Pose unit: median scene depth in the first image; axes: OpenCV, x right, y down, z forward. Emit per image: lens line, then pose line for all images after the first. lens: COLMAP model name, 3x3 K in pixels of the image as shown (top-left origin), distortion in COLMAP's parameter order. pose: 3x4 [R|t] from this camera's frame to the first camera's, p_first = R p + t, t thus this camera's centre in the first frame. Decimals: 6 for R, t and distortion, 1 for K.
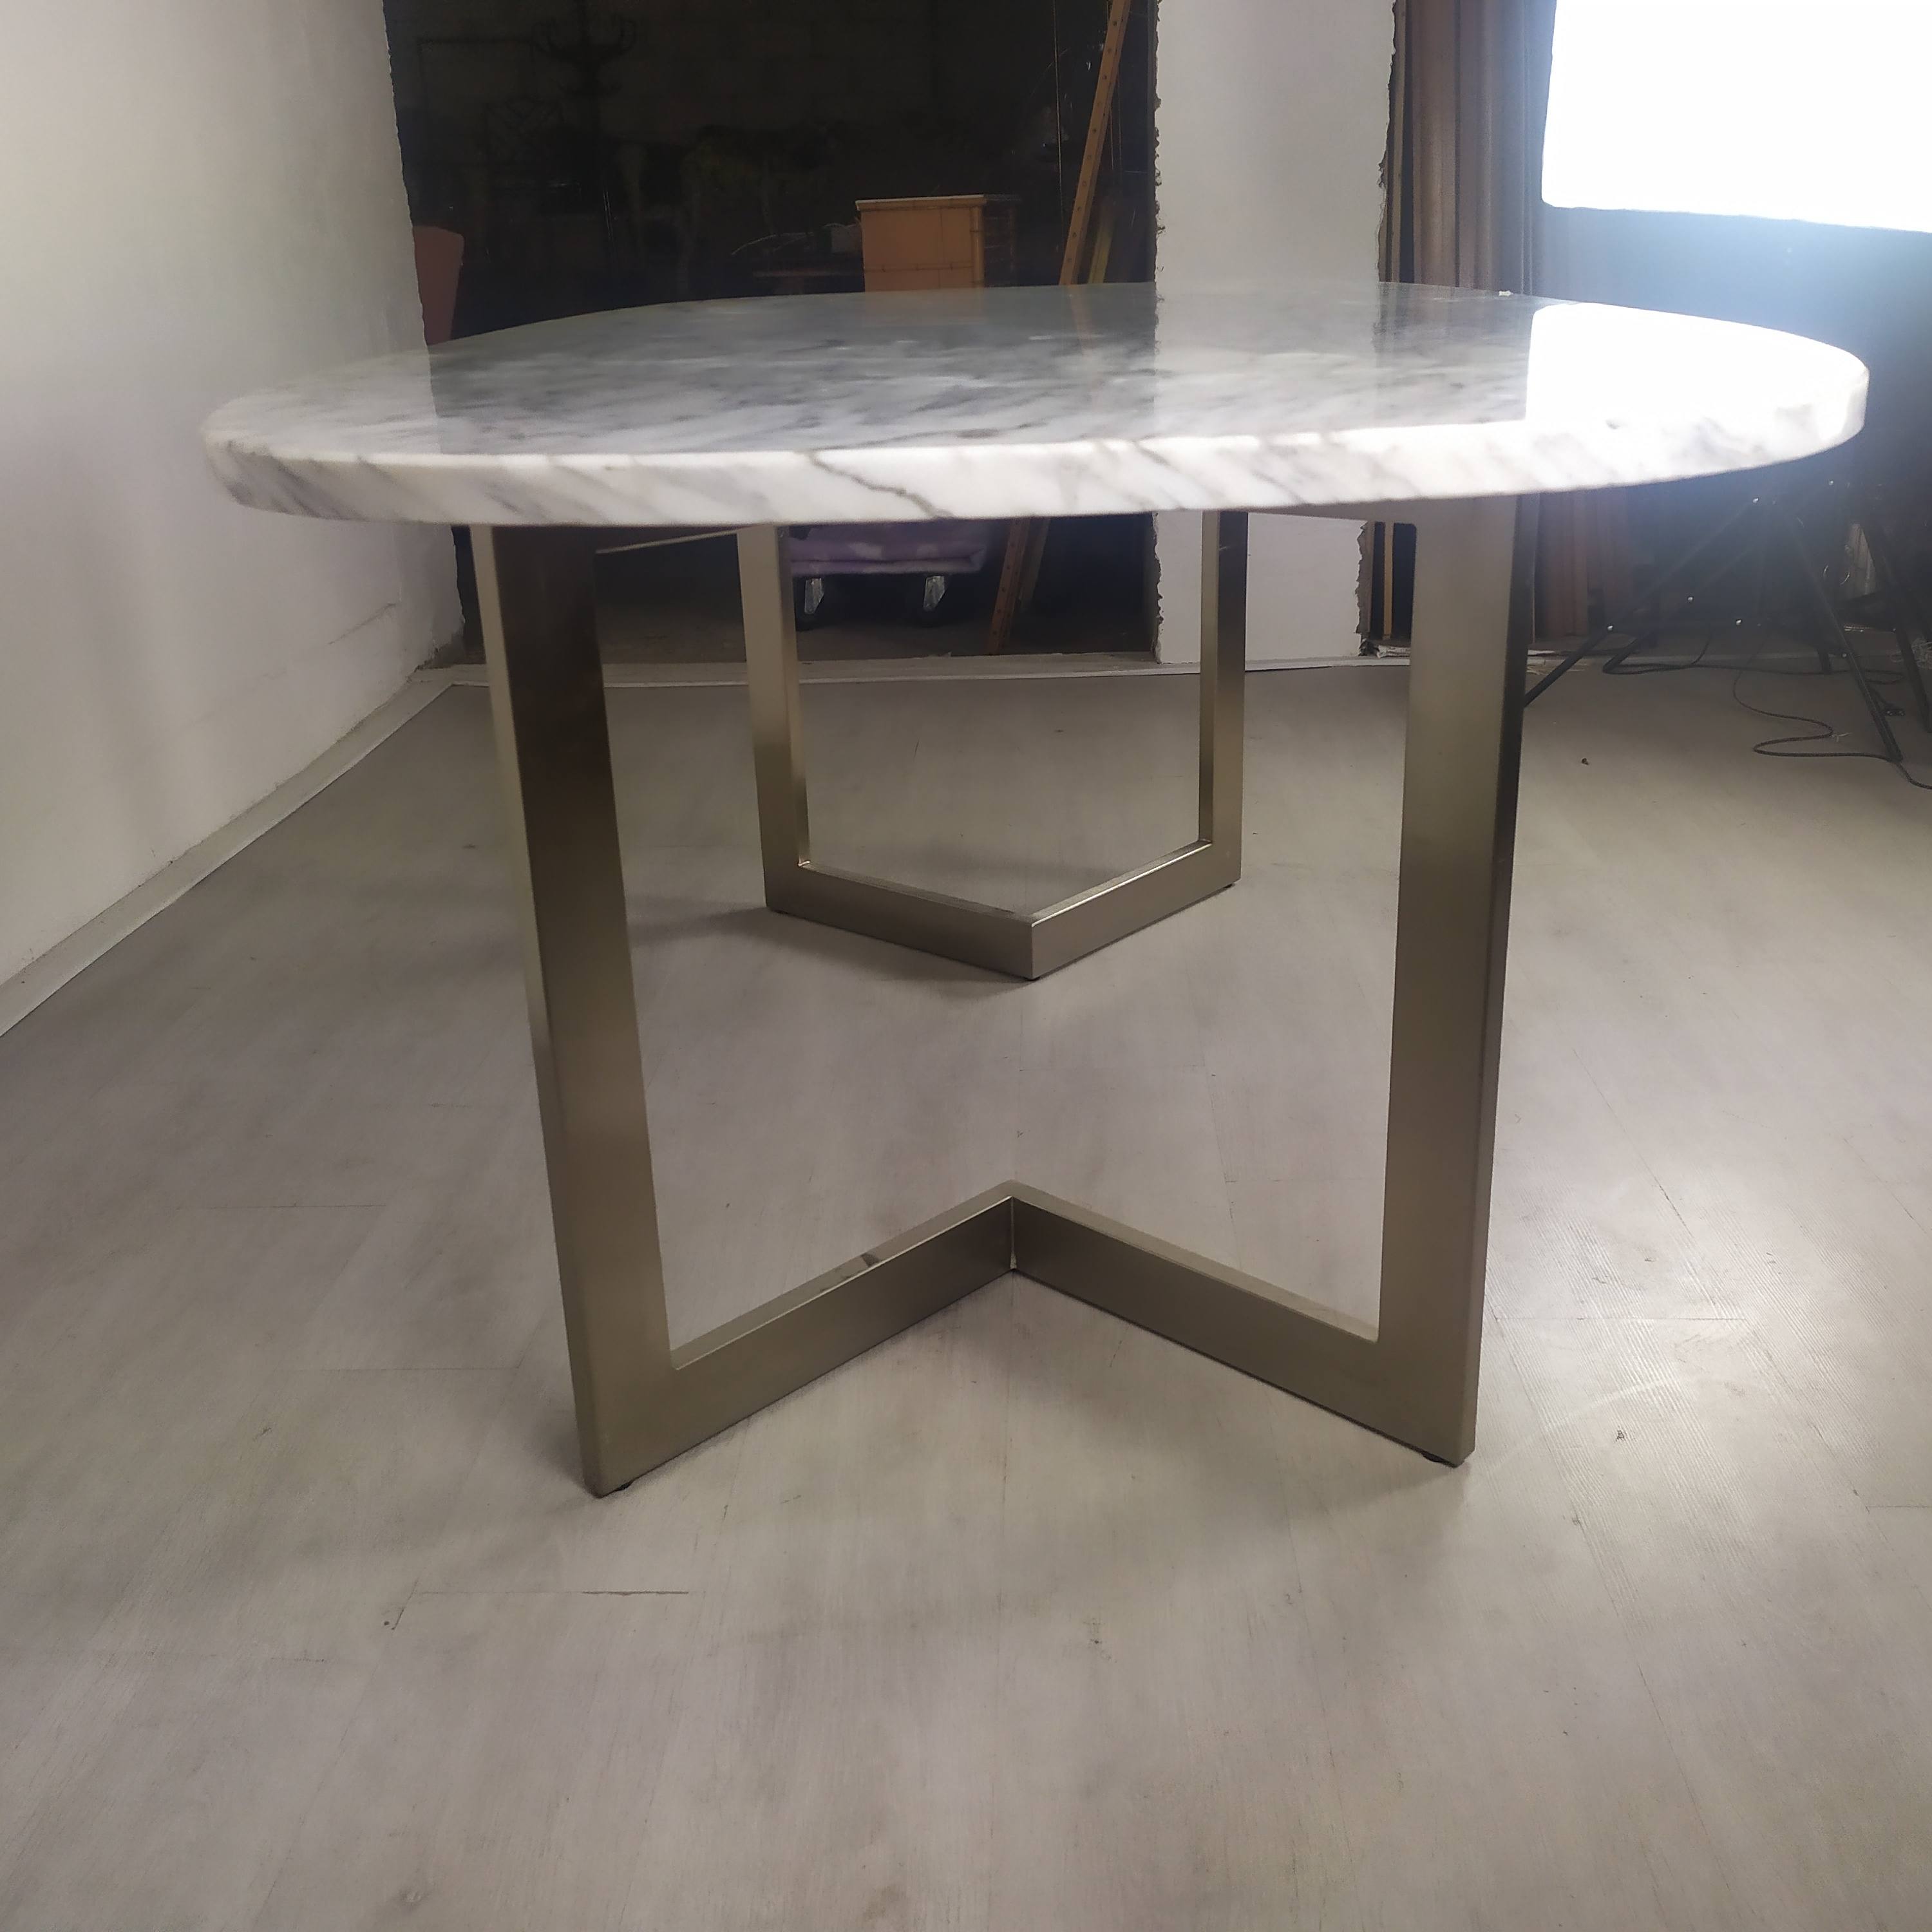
lens RADIAL K [[1939.2, 0, 985.6], [0, 1939.2, 969.3], [0, 0, 1]] dist [0.045001, 0.000000]
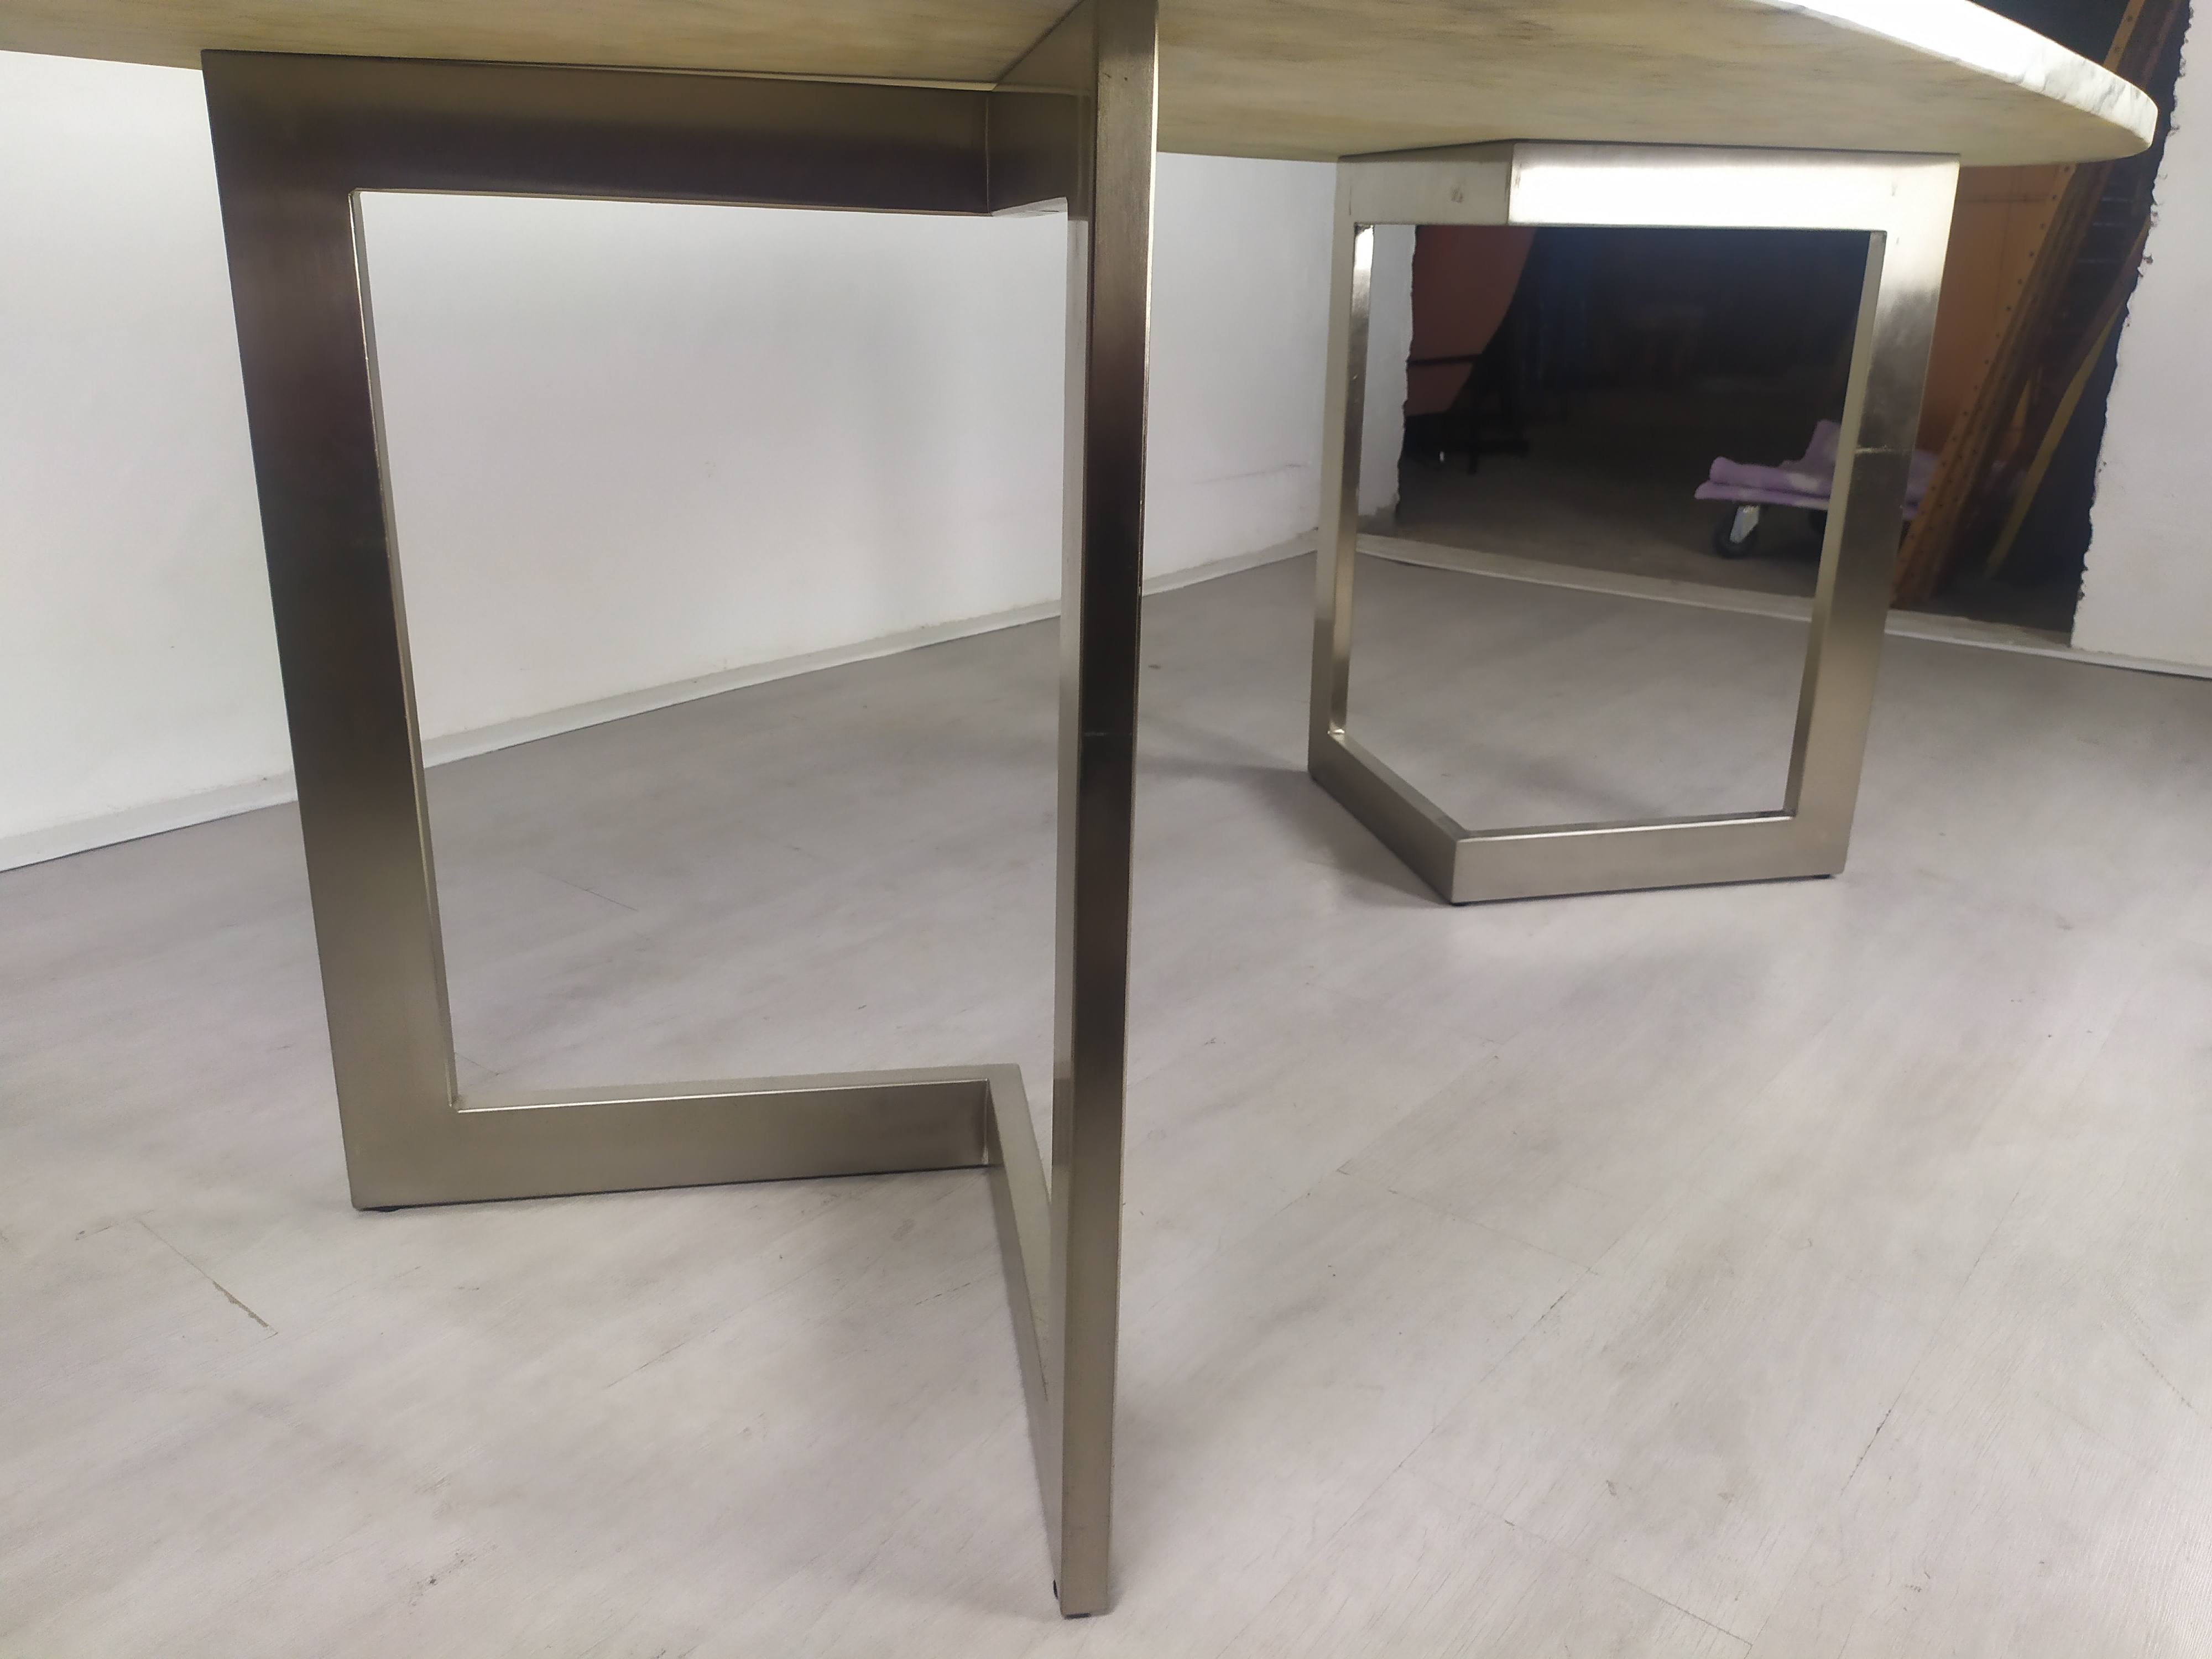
lens RADIAL K [[1707.7, 0, 1158.4], [0, 1707.7, 824.5], [0, 0, 1]] dist [0.064859, -0.083863]
pose [[0.808213, 0.239468, -0.538002, 0.281988], [-0.254825, 0.965840, 0.047091, -0.027241], [0.530901, 0.099037, 0.841627, 0.254128]]
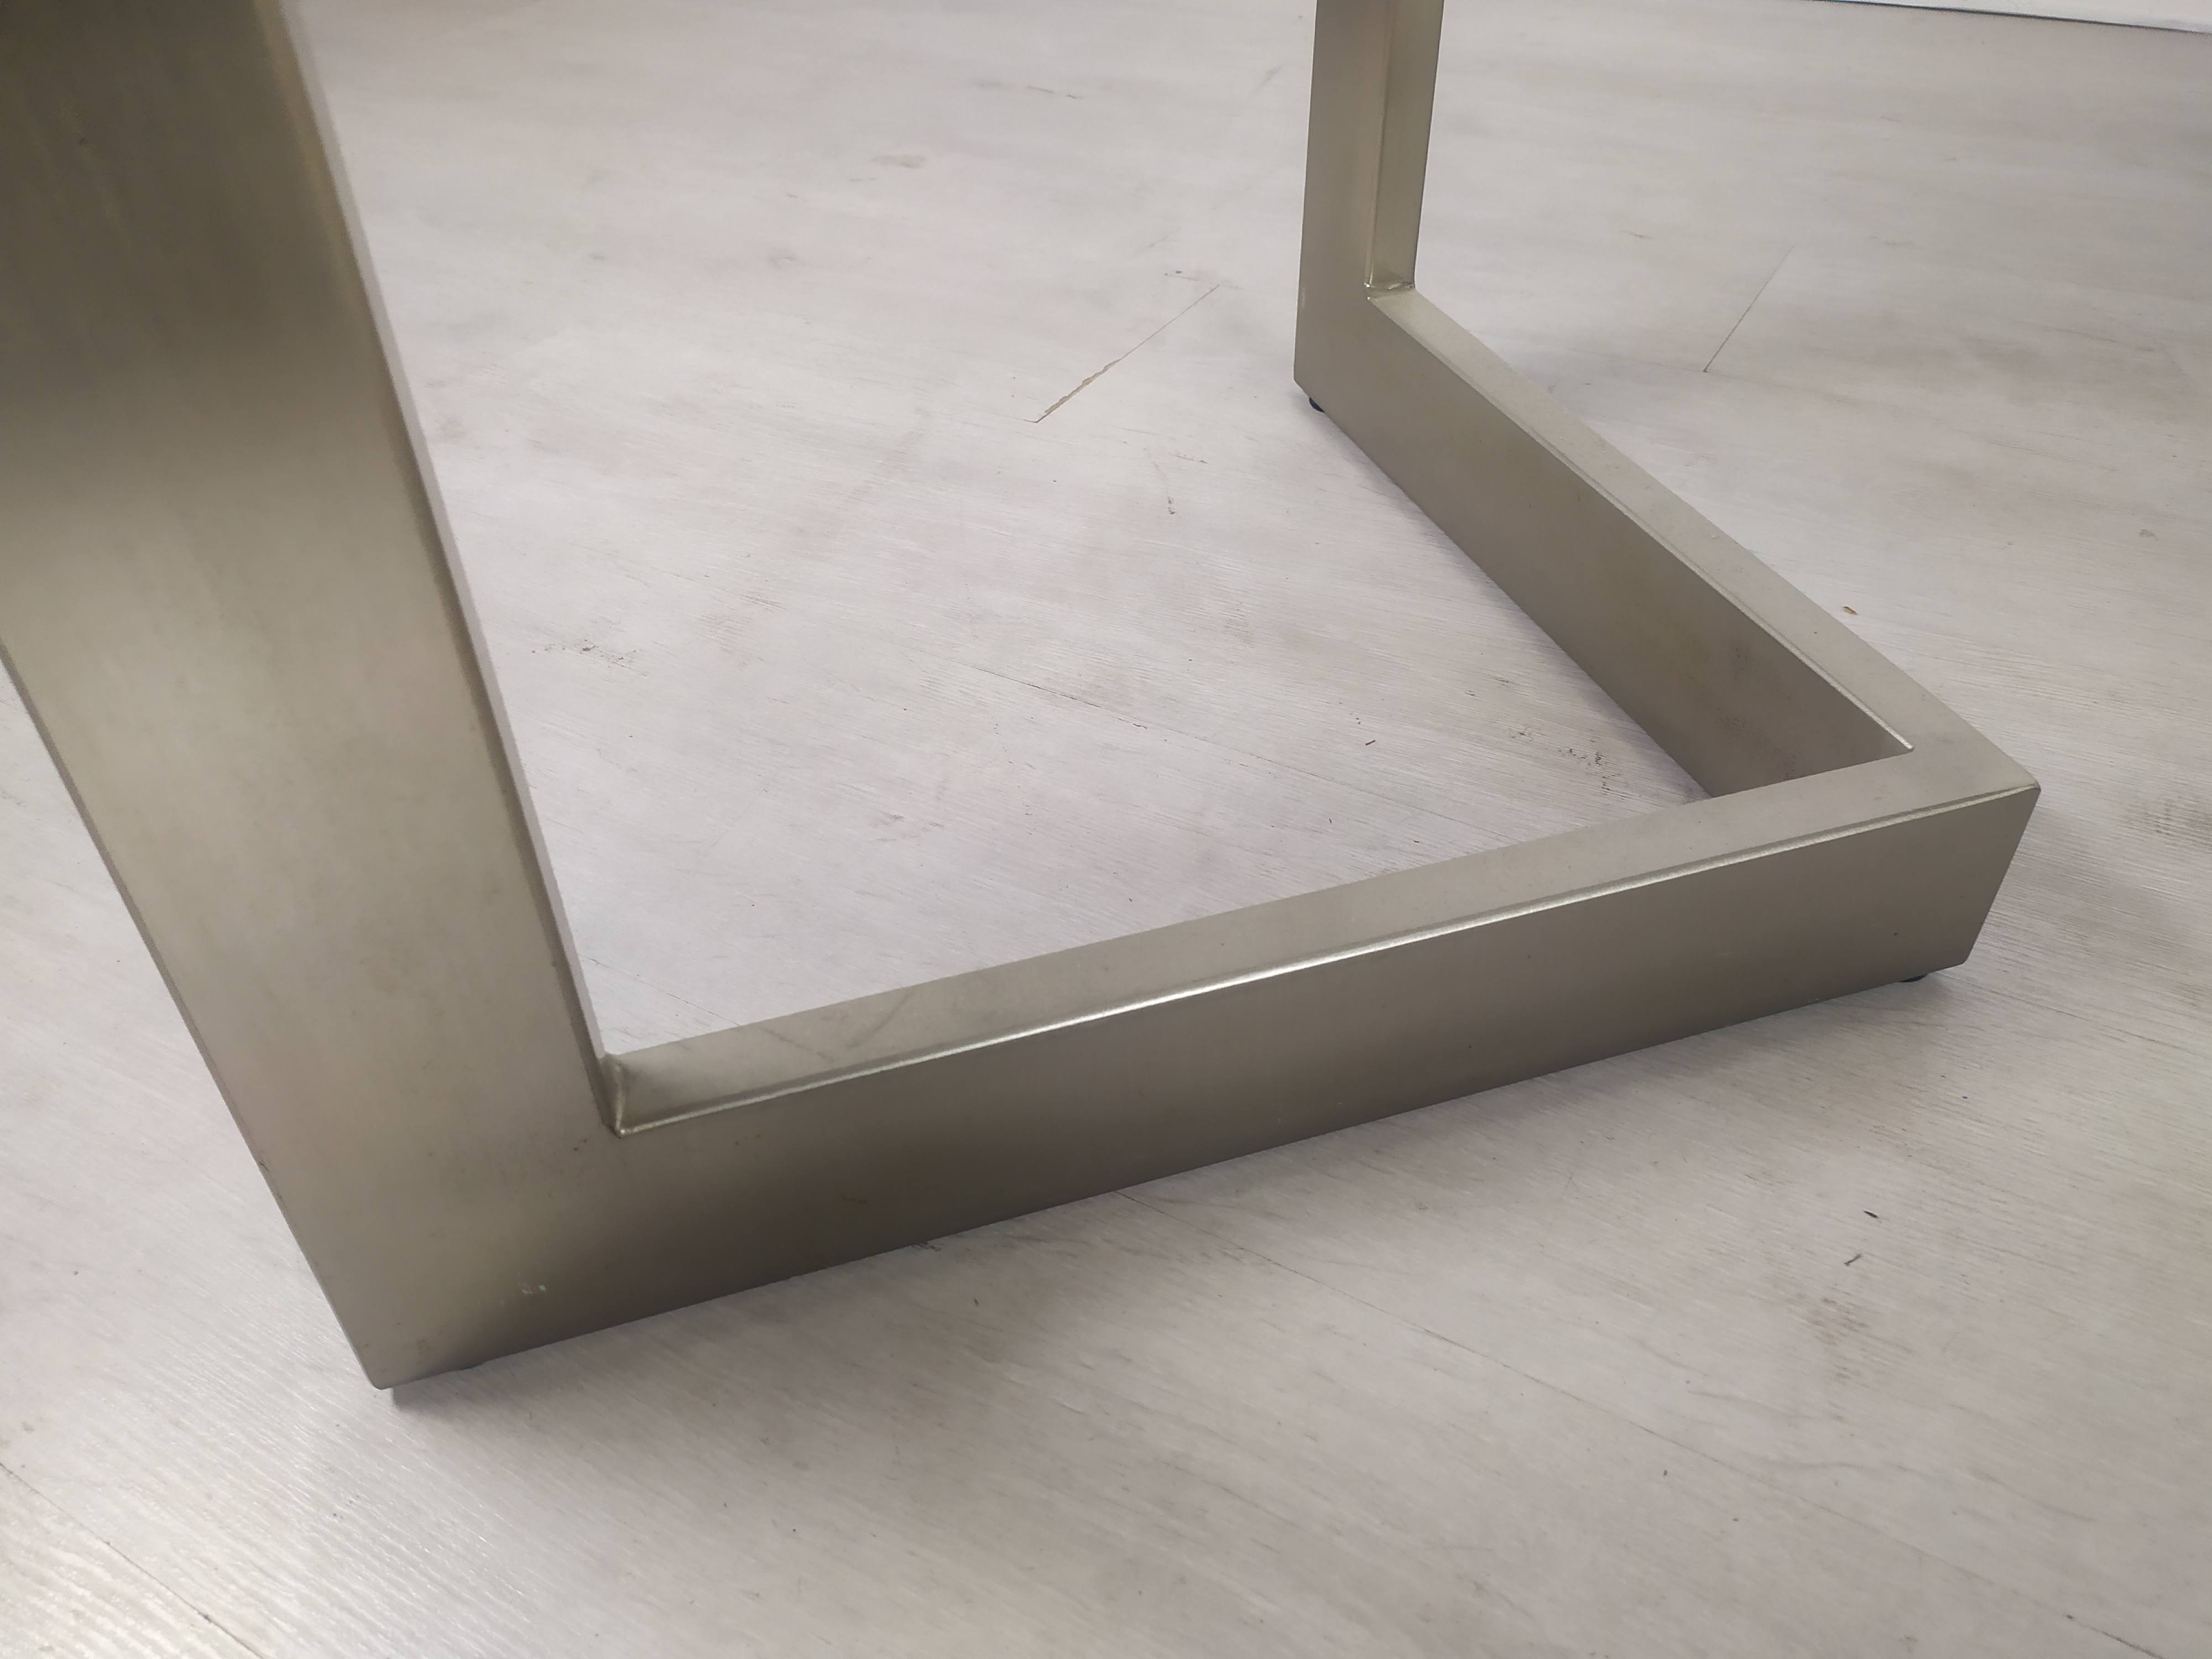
lens RADIAL K [[1678.4, 0, 1118.1], [0, 1678.4, 845.4], [0, 0, 1]] dist [0.061286, -0.051710]
pose [[-0.469226, 0.588699, -0.658225, 0.176186], [-0.278828, 0.608478, 0.742974, -0.032860], [0.837903, 0.532154, -0.121368, 0.588247]]
